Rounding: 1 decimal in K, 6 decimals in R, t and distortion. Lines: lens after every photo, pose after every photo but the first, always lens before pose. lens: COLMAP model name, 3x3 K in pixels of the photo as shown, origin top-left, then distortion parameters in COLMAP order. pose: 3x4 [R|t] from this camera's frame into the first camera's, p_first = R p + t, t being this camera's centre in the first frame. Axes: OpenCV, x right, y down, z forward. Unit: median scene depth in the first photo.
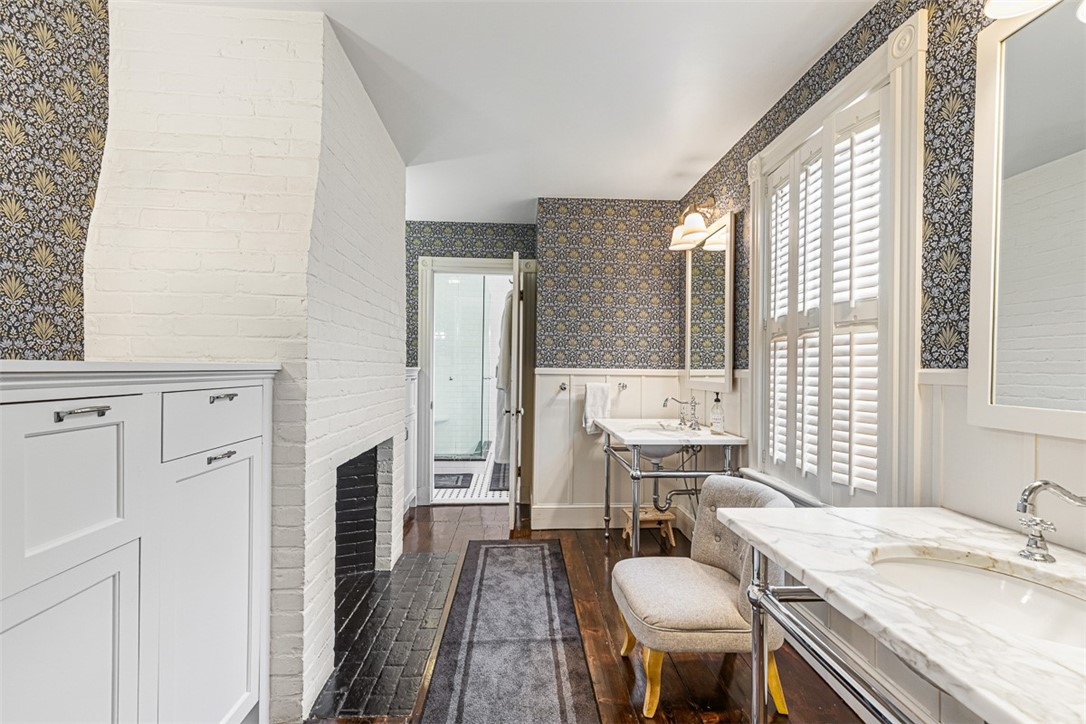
lens RADIAL K [[490.0, 0, 539.3], [0, 490.0, 365.6], [0, 0, 1]] dist [0.002374, -0.001294]
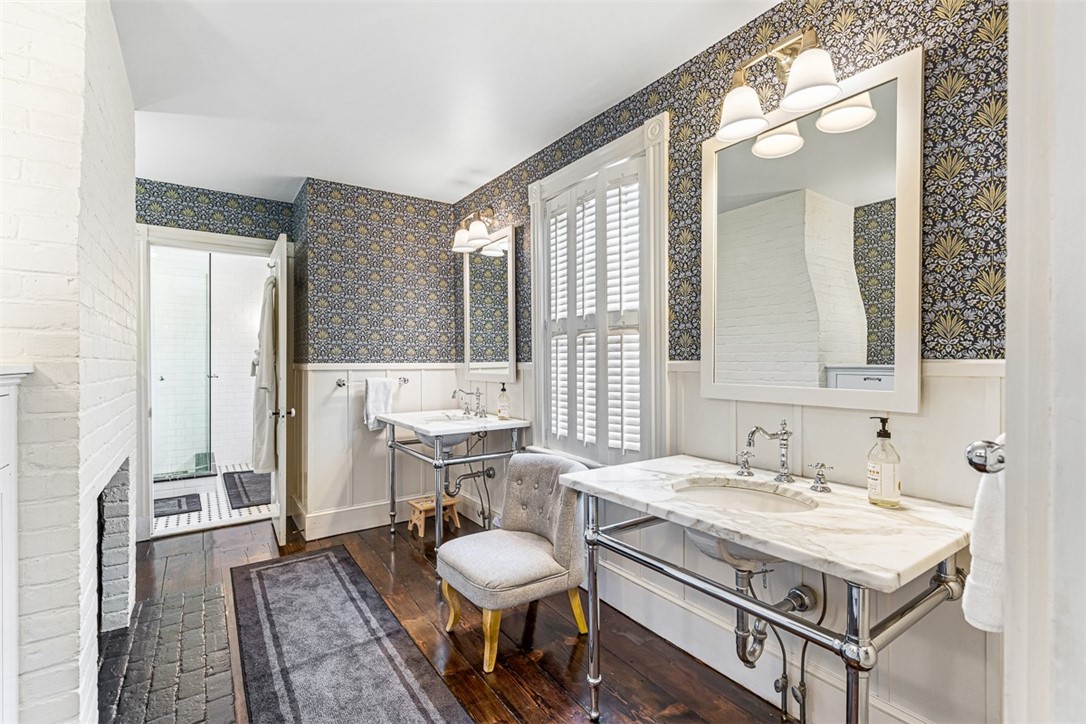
lens RADIAL K [[494.7, 0, 545.1], [0, 494.7, 357.9], [0, 0, 1]] dist [0.000164, -0.001254]
pose [[0.847016, -0.008986, 0.531491, -0.174161], [0.009368, 0.999954, 0.001977, -0.004880], [-0.531484, 0.003305, 0.847062, -0.023114]]
